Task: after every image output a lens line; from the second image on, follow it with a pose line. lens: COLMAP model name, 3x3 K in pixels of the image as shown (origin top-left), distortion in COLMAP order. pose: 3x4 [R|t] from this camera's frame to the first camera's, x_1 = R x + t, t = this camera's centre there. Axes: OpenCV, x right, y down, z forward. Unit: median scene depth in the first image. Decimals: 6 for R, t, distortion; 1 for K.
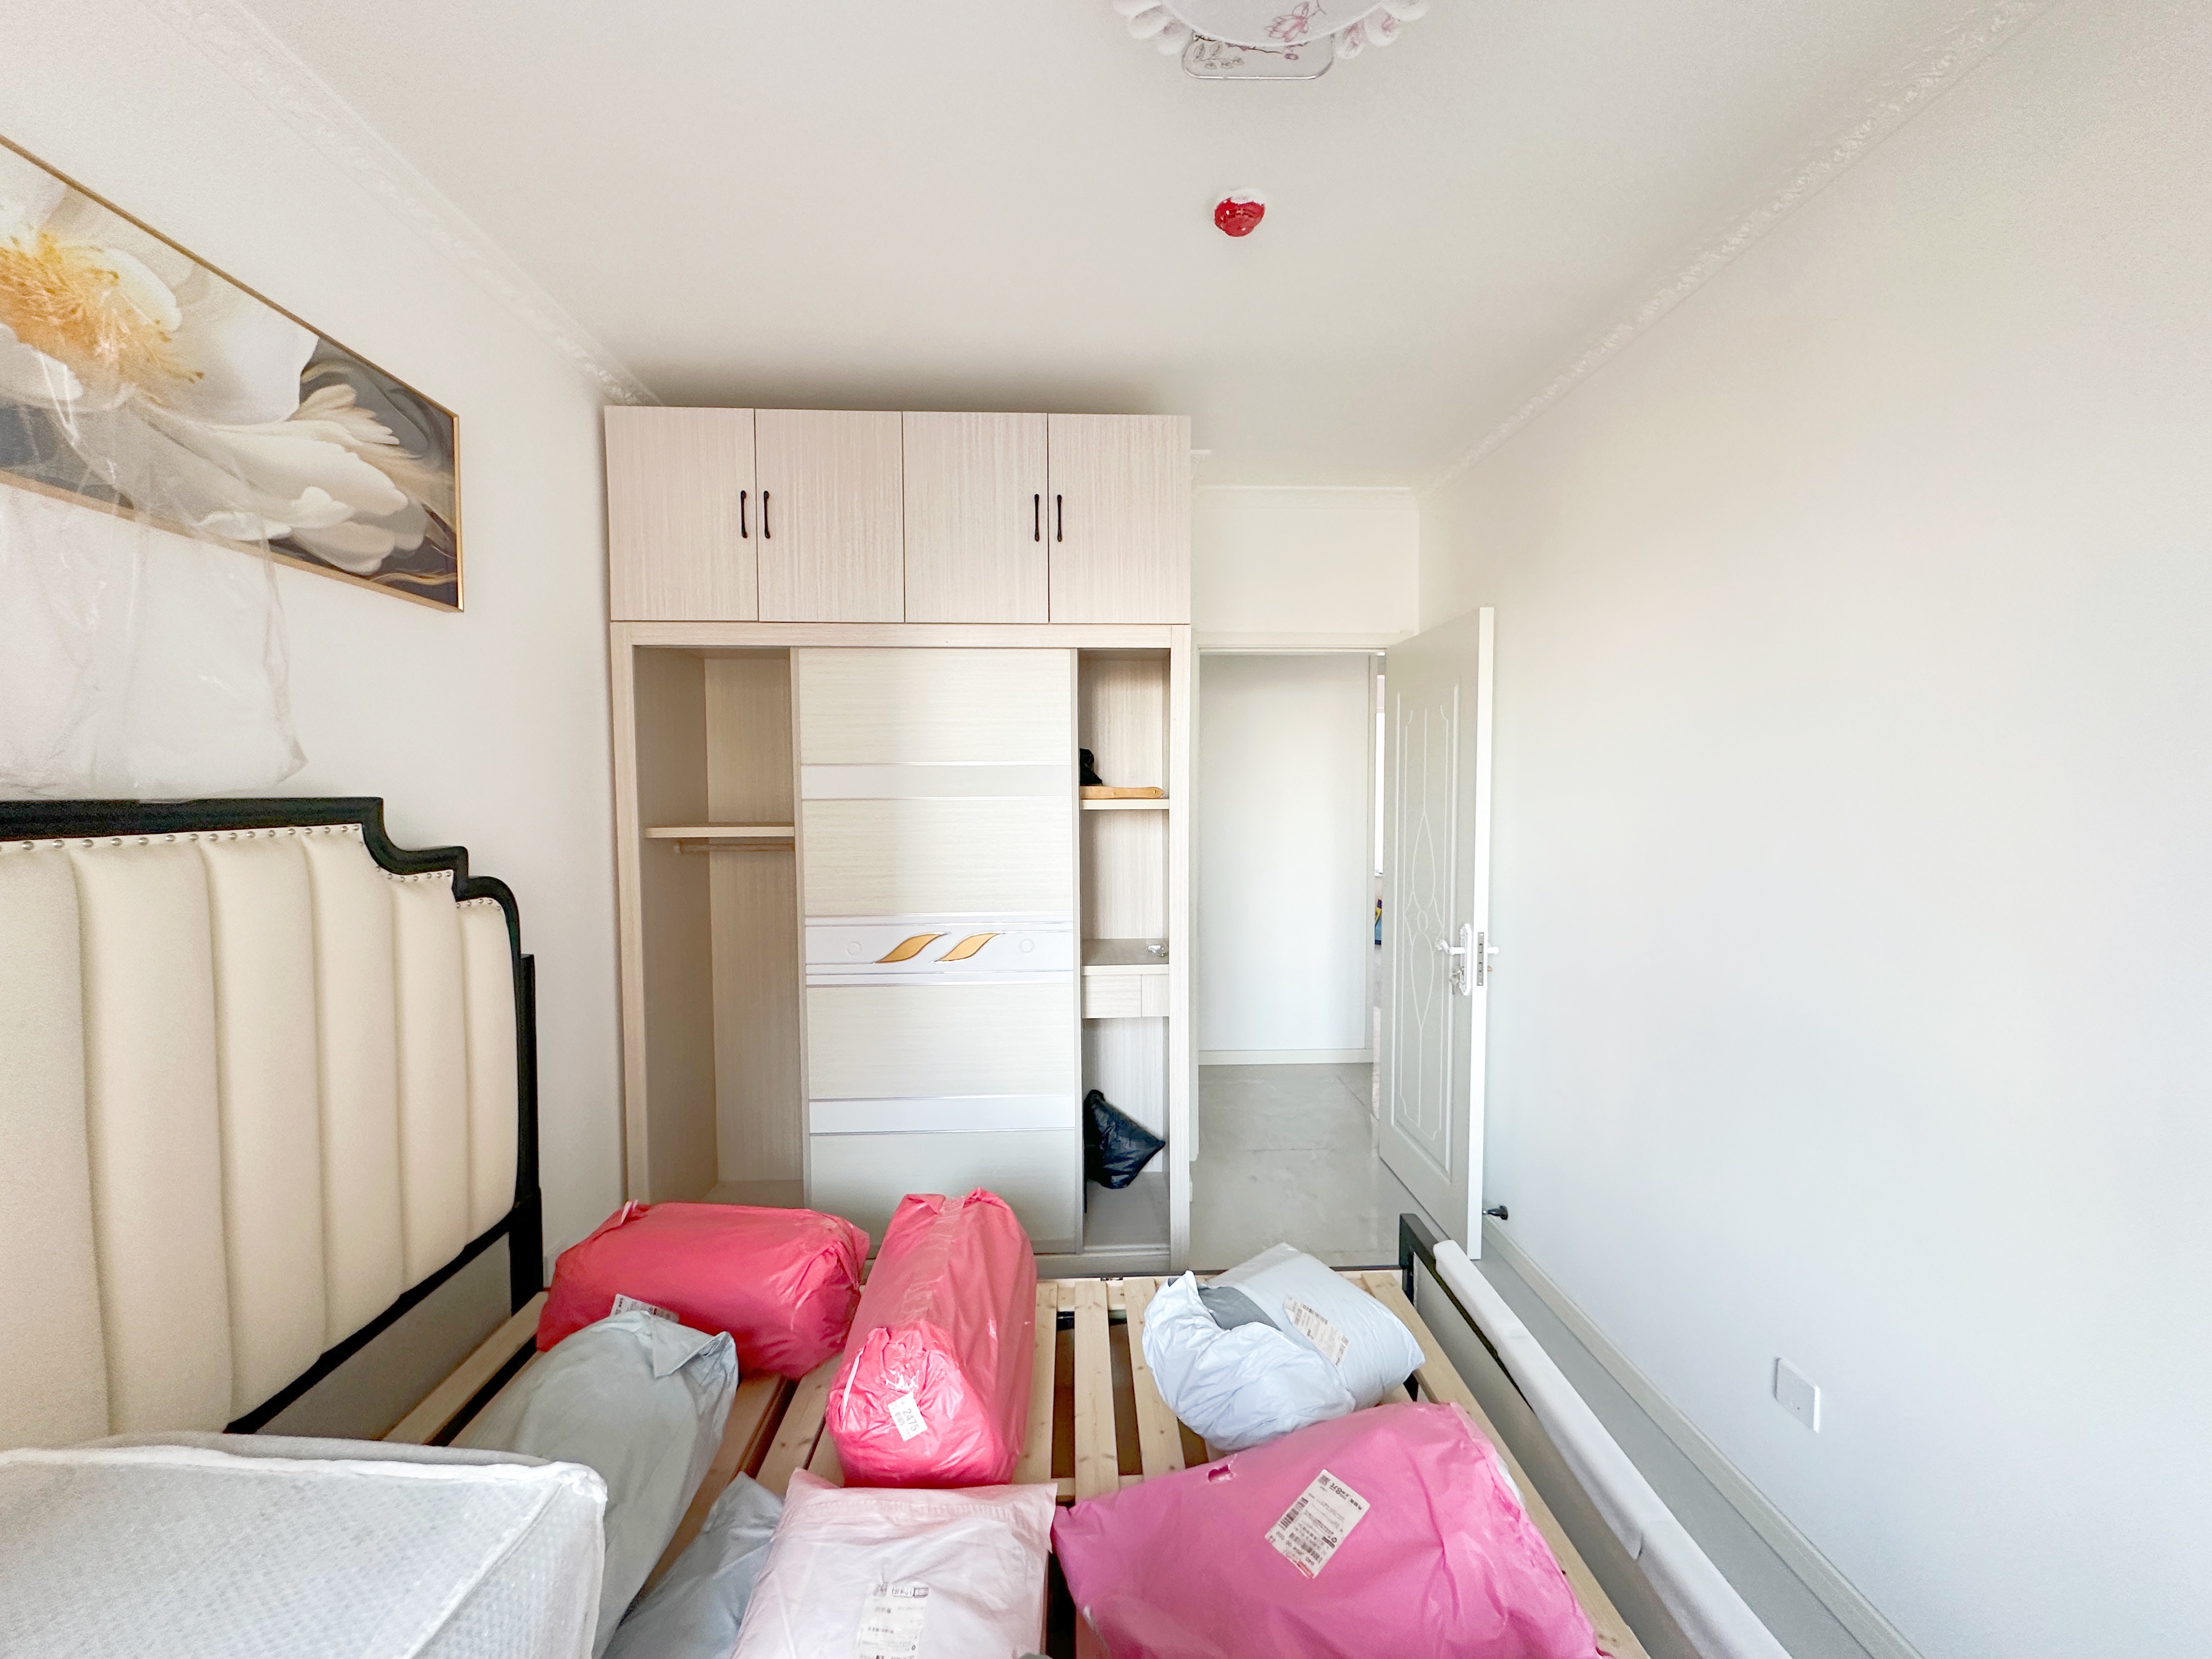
lens RADIAL K [[887.0, 0, 1096.0], [0, 887.0, 830.1], [0, 0, 1]] dist [-0.000164, -0.000011]
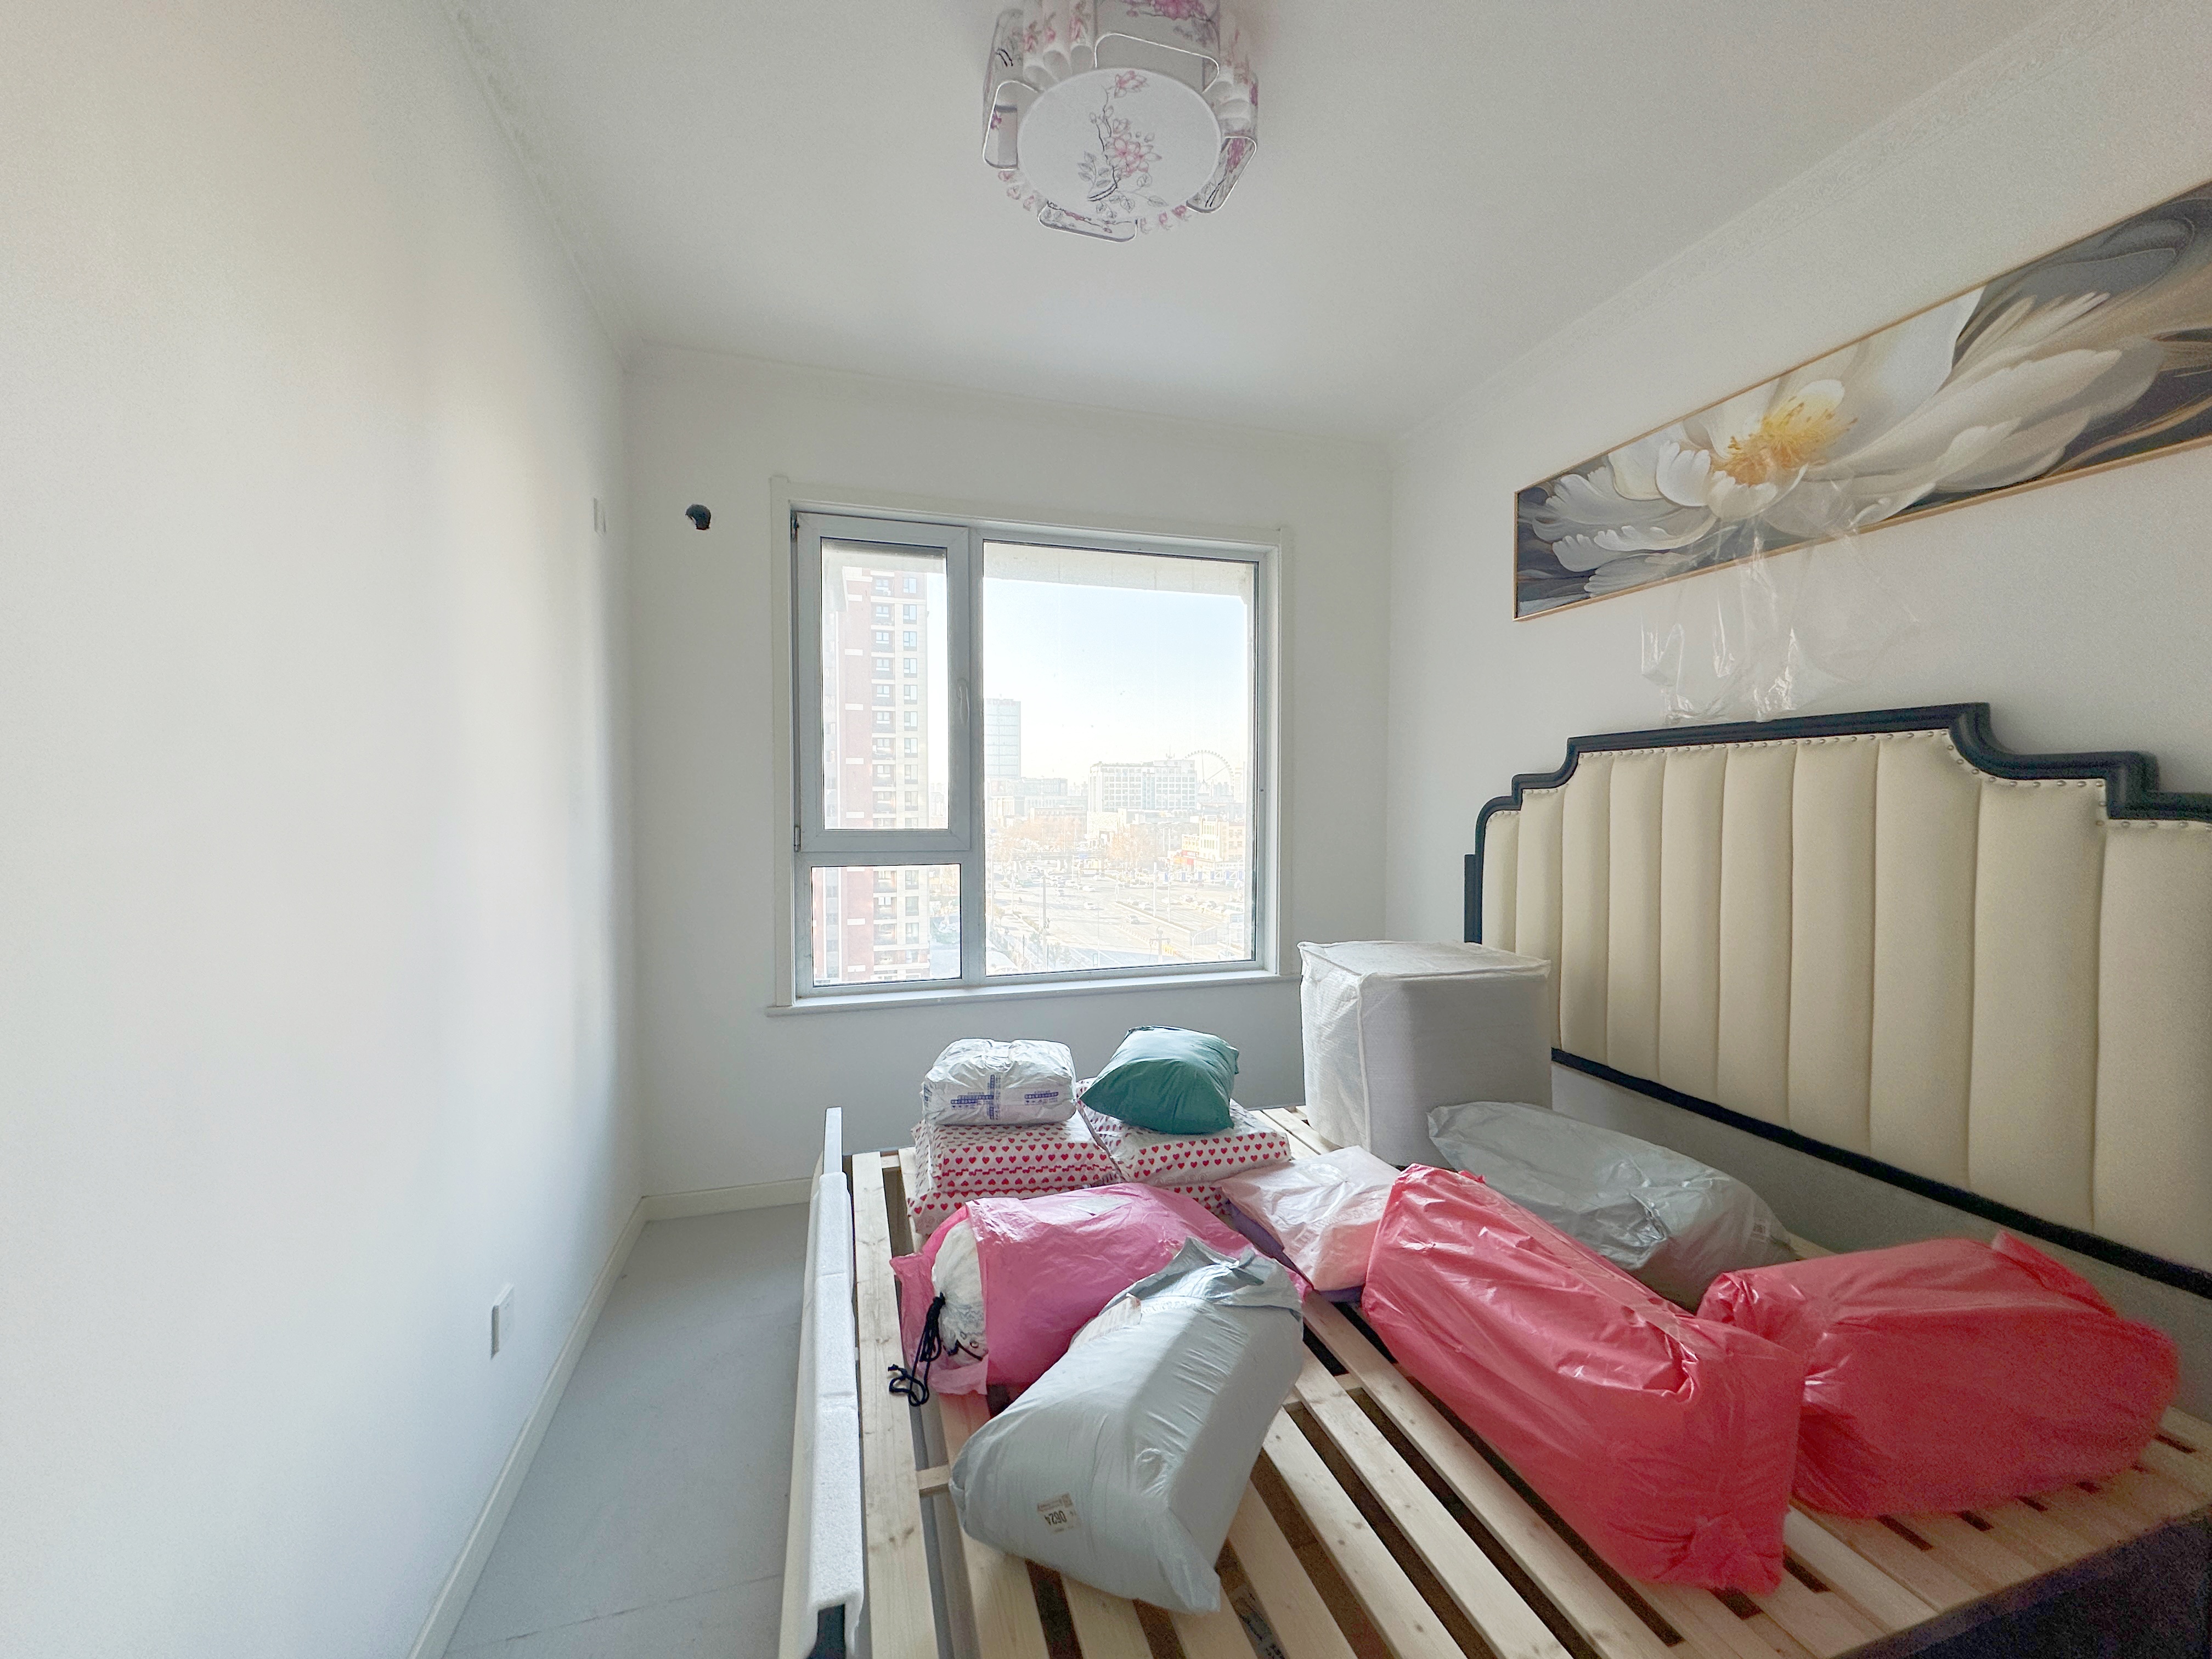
lens RADIAL K [[887.0, 0, 1098.9], [0, 887.0, 823.6], [0, 0, 1]] dist [-0.000164, -0.000011]
pose [[-0.967693, 0.008720, -0.251982, 0.460112], [-0.010325, 0.997193, 0.074161, 0.039012], [0.251921, 0.074367, -0.964886, 1.787495]]
